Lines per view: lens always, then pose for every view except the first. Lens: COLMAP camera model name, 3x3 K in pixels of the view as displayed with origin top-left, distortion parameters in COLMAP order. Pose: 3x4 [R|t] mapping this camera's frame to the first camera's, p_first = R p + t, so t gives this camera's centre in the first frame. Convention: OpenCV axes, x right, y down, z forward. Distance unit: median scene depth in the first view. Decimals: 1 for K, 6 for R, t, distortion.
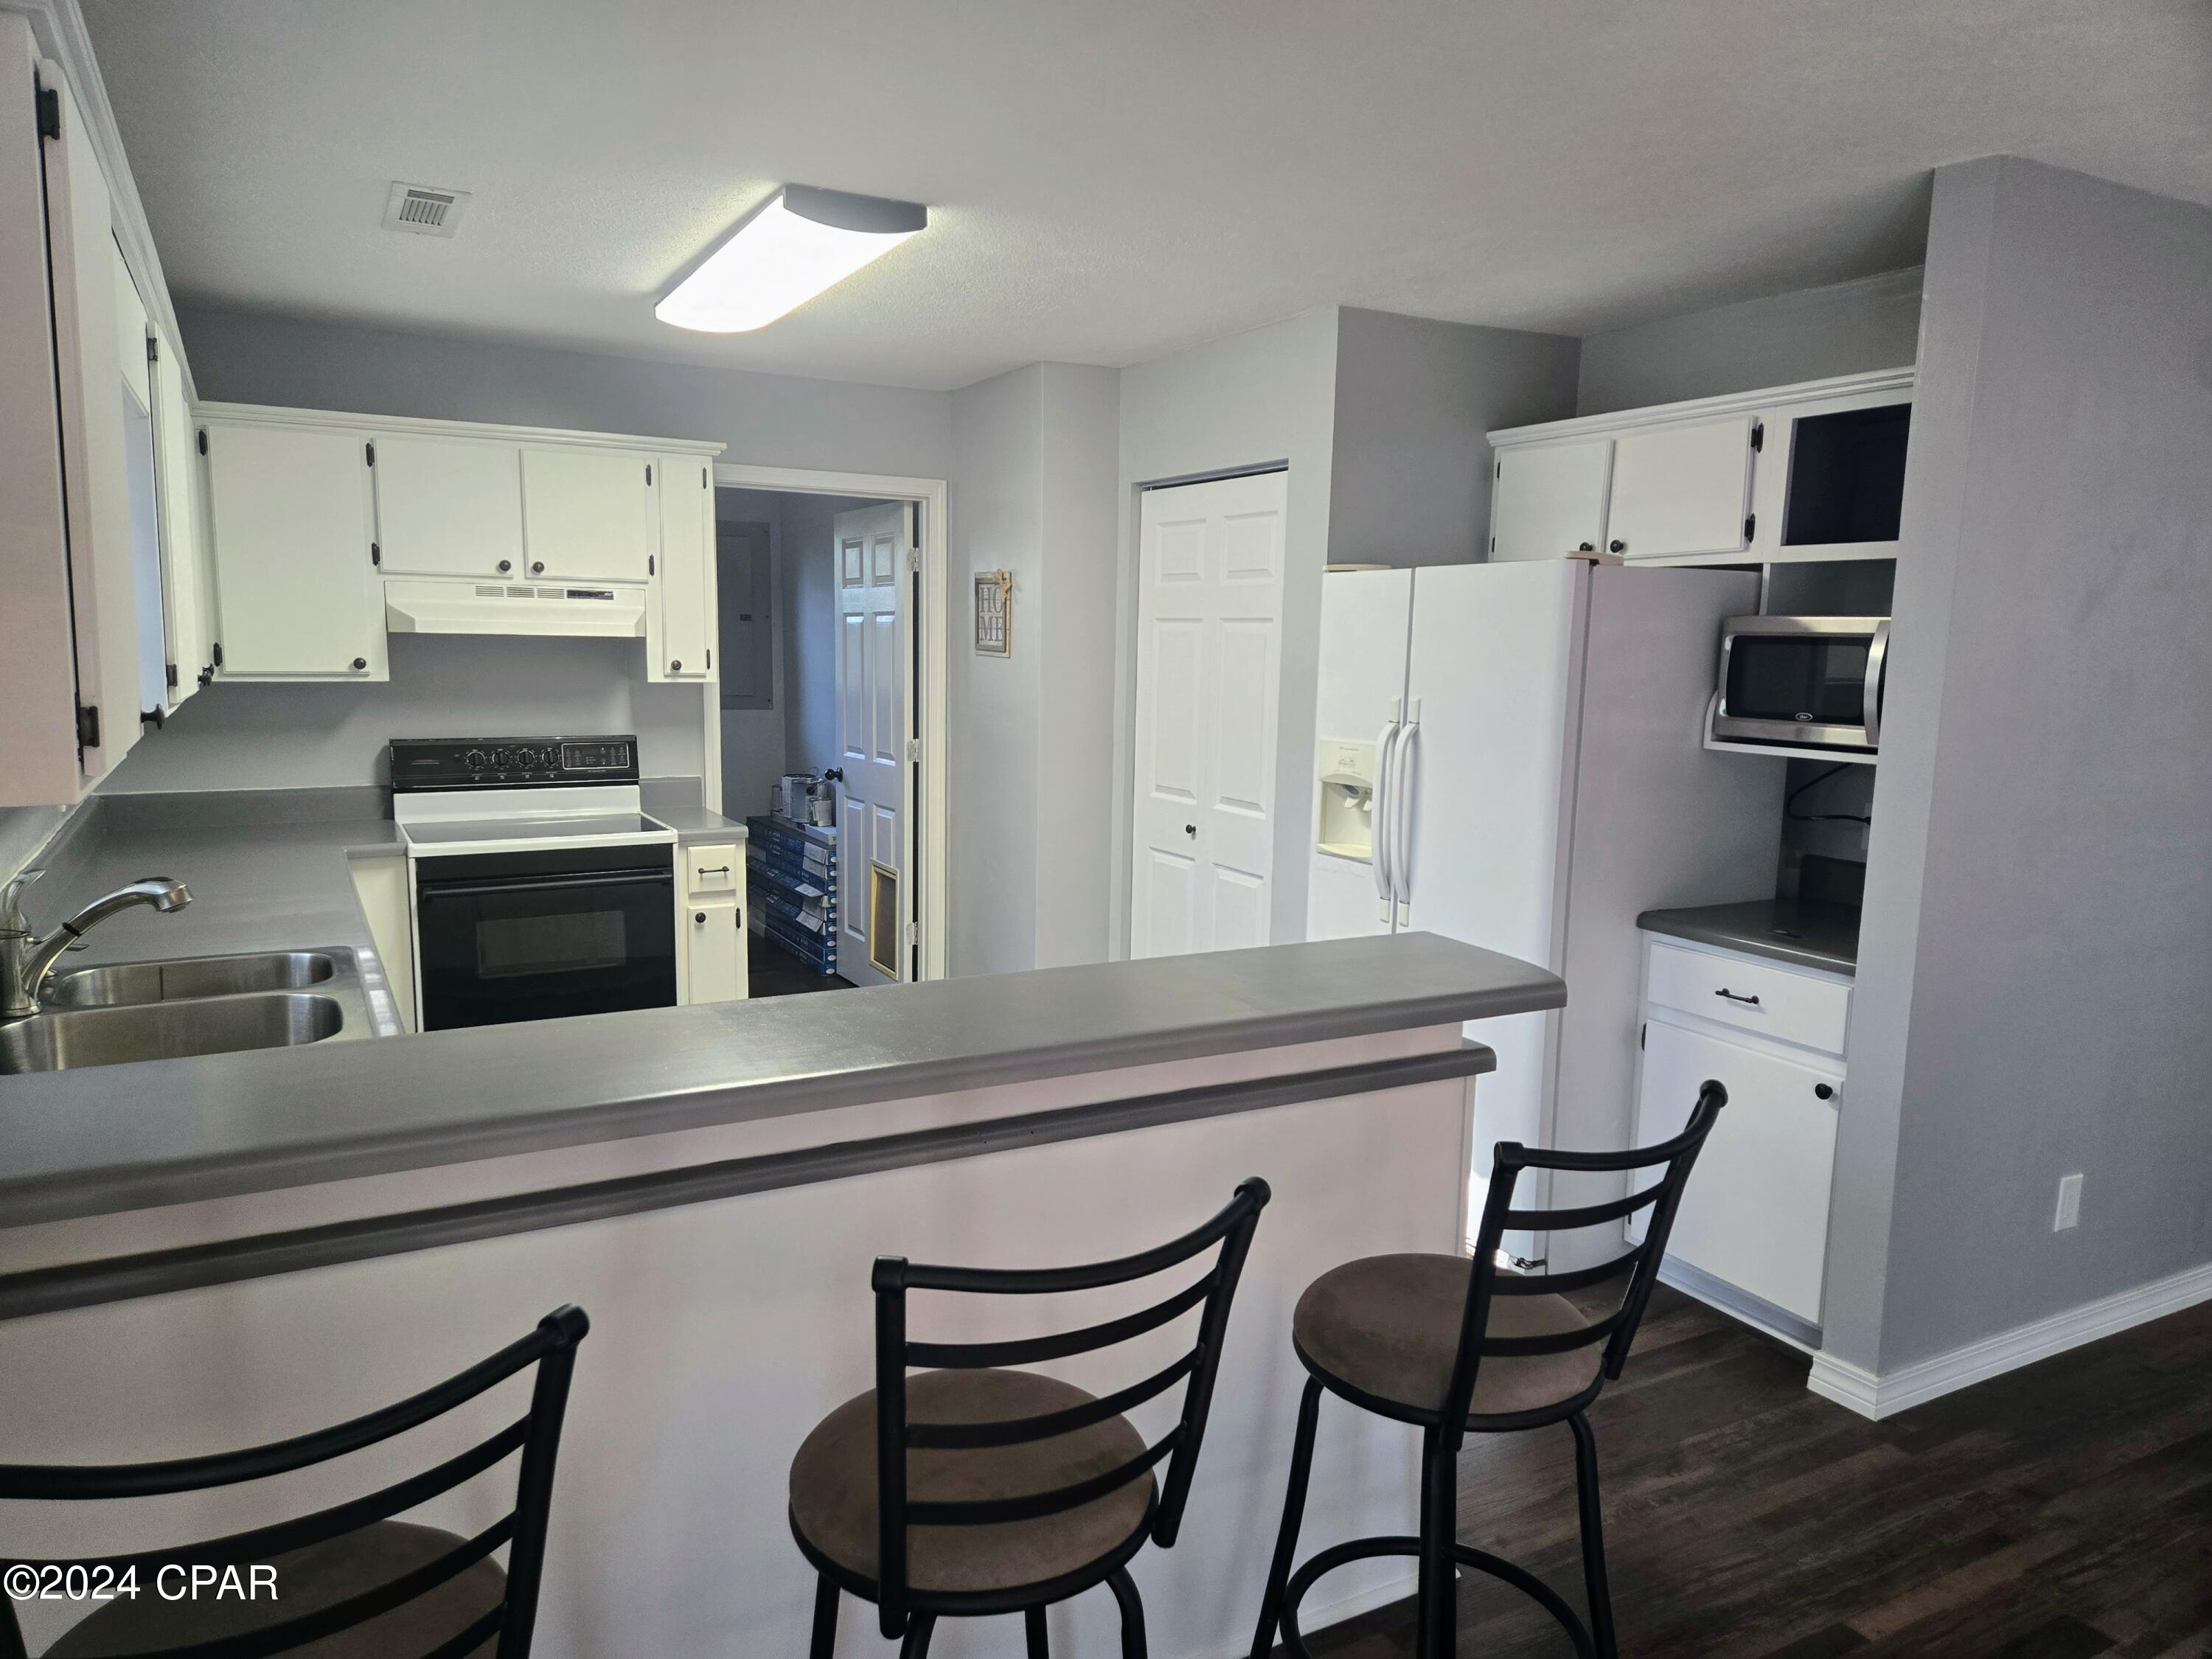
lens RADIAL K [[1482.5, 0, 1098.2], [0, 1482.5, 840.9], [0, 0, 1]] dist [0.076909, -0.062632]
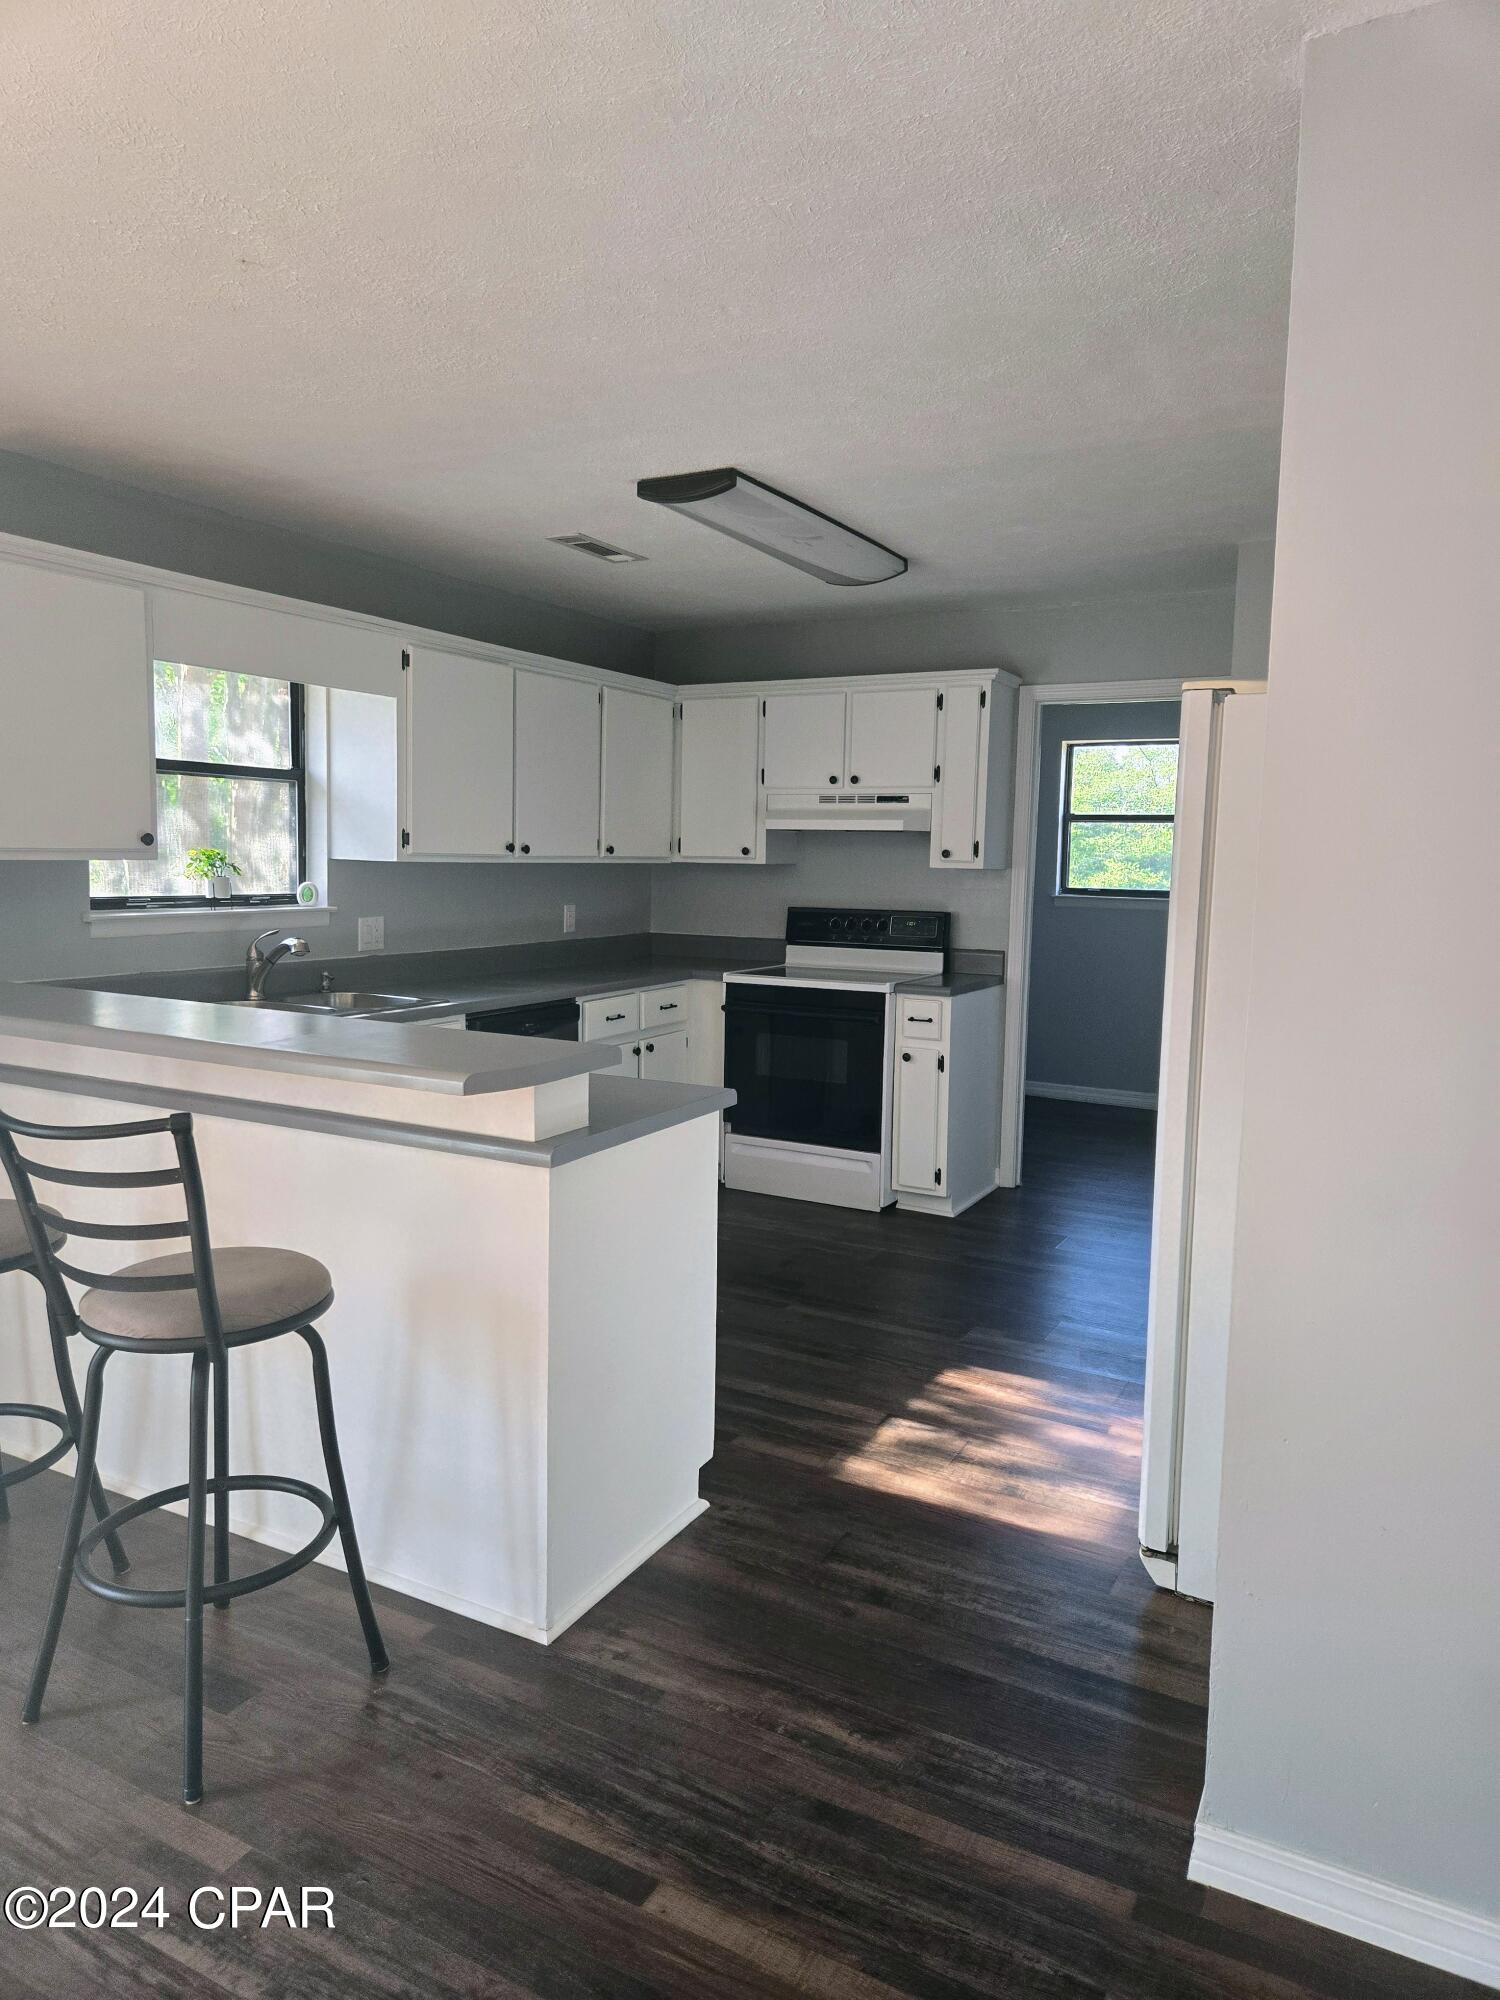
lens RADIAL K [[1329.9, 0, 745.7], [0, 1329.9, 987.8], [0, 0, 1]] dist [0.068781, -0.048031]
pose [[0.539554, 0.081066, -0.838039, 0.579116], [-0.125874, 0.991934, 0.014911, -0.004649], [0.832488, 0.097441, 0.545407, 0.291530]]
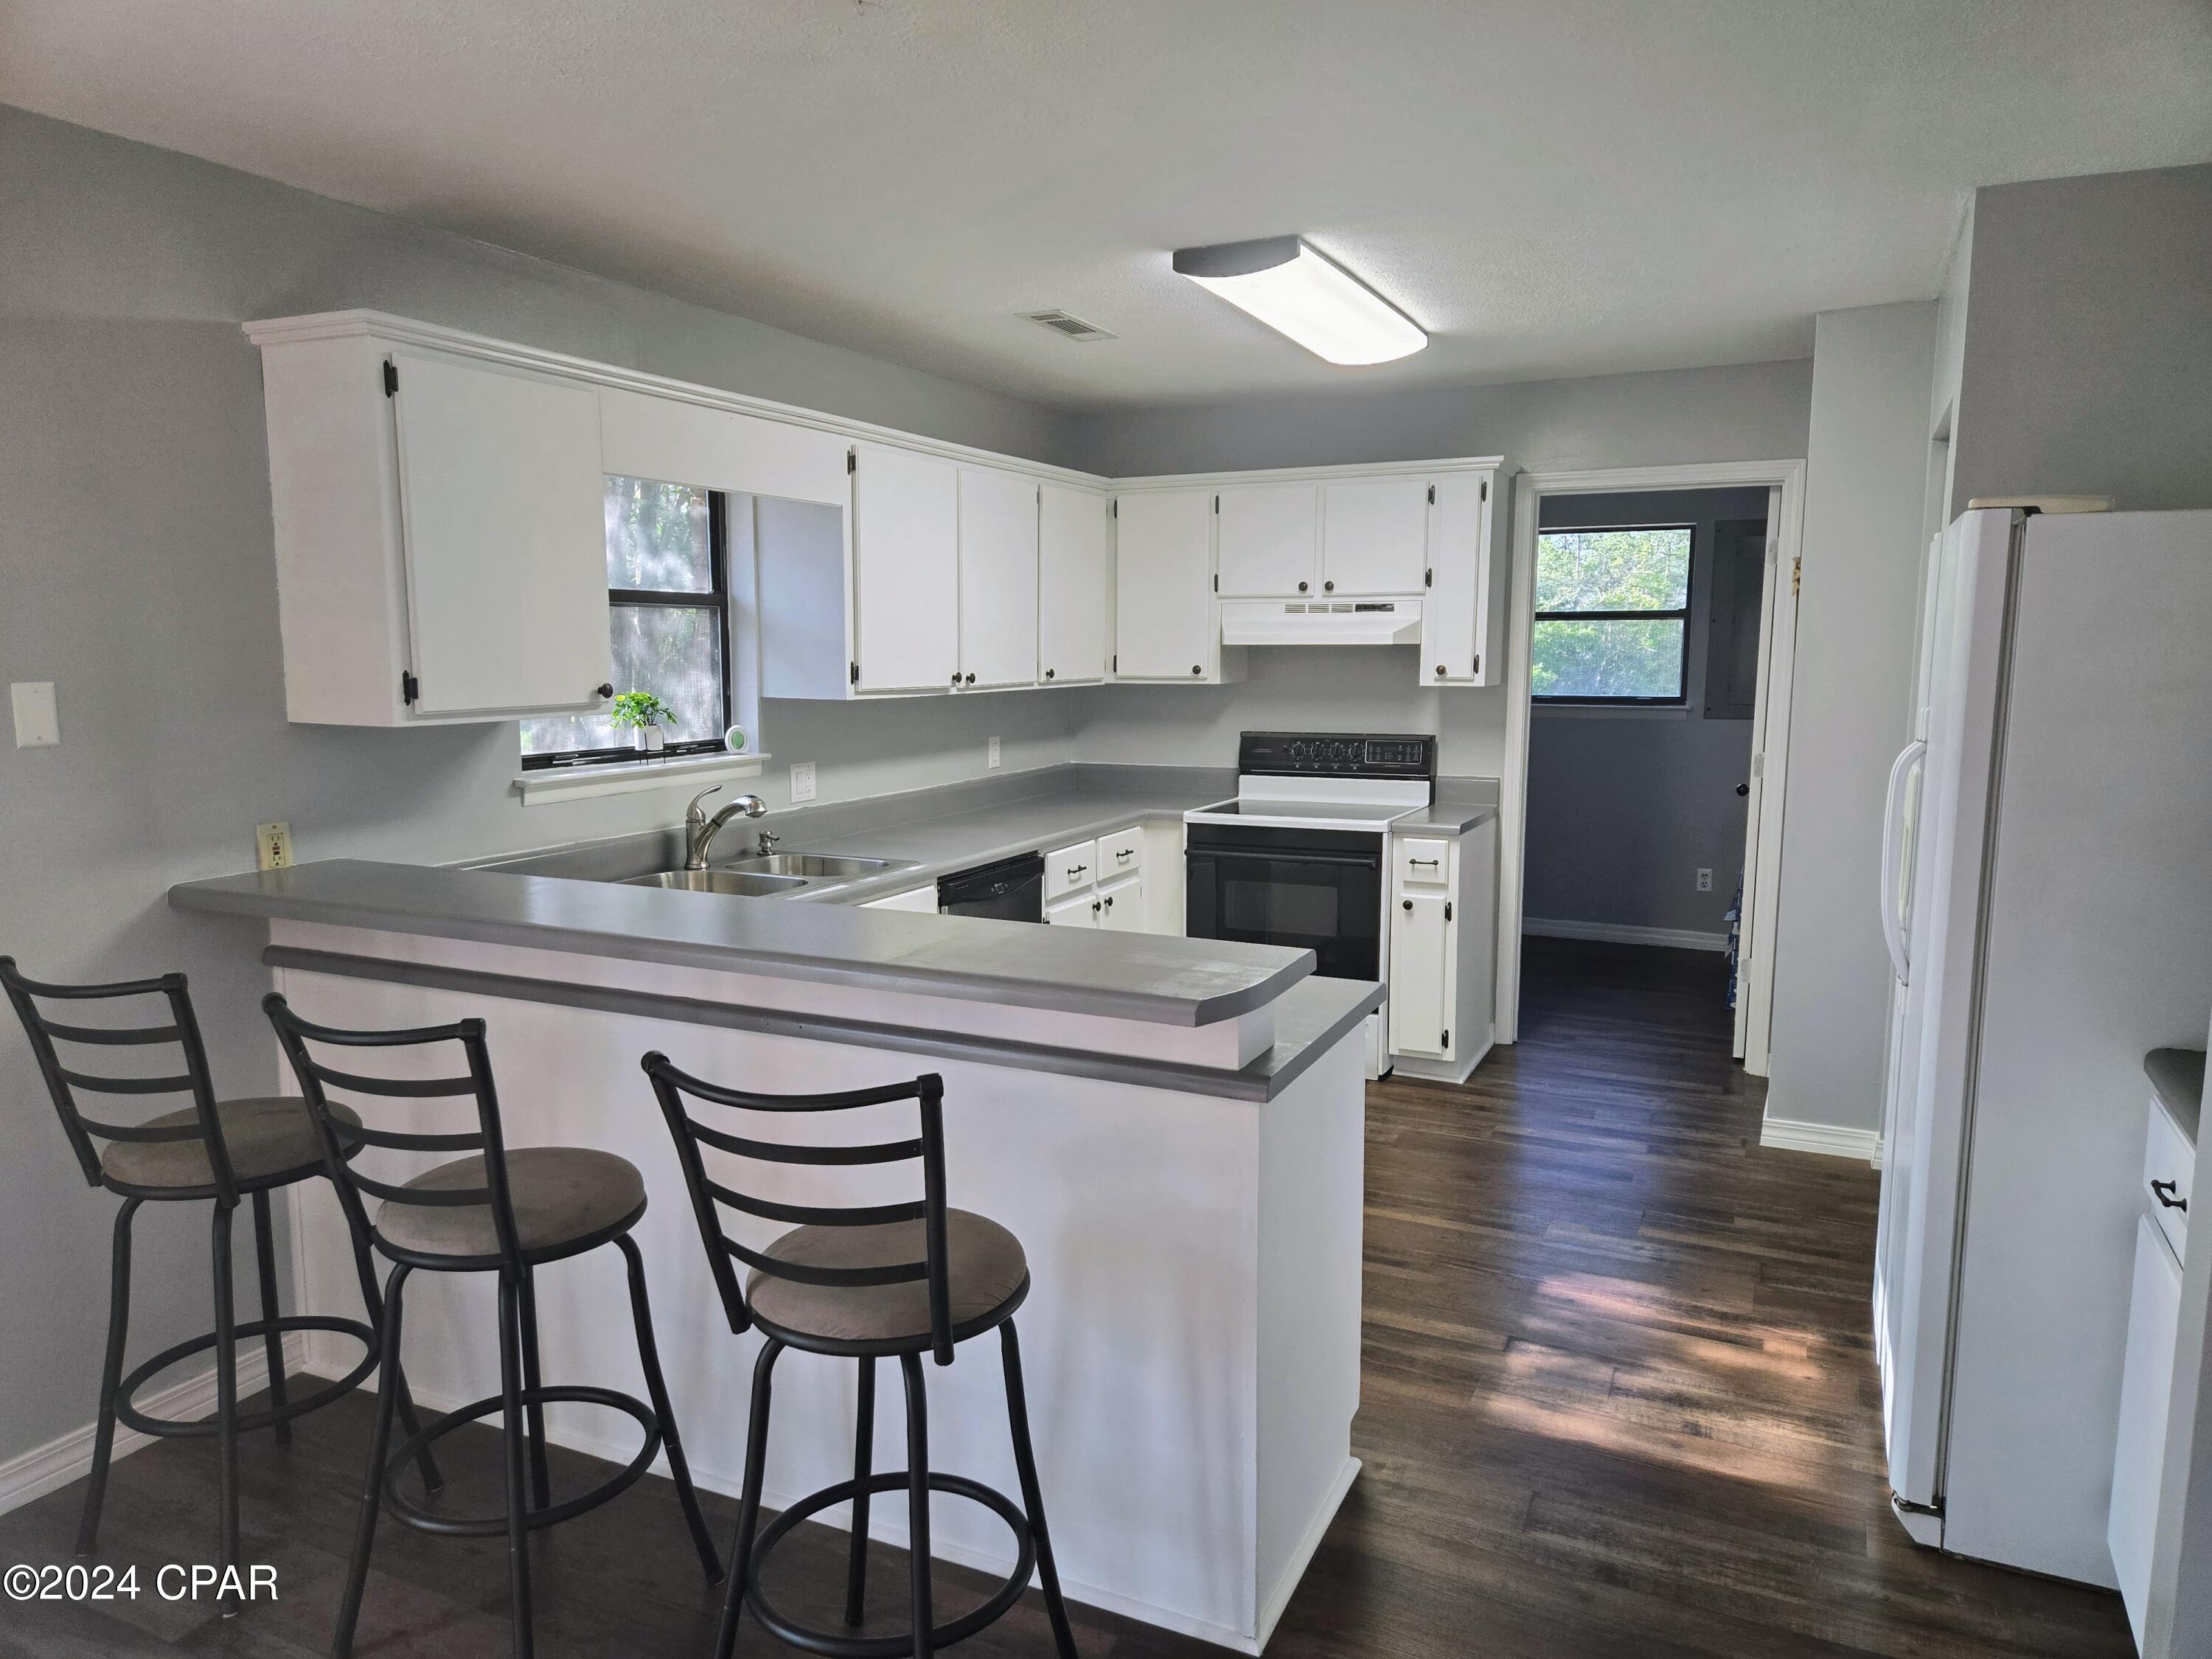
lens RADIAL K [[1482.5, 0, 1098.2], [0, 1482.5, 840.9], [0, 0, 1]] dist [0.076909, -0.062632]
pose [[0.582998, 0.092640, -0.807175, 0.467829], [-0.100498, 0.994071, 0.041504, -0.016524], [0.806234, 0.056923, 0.588851, 0.189245]]
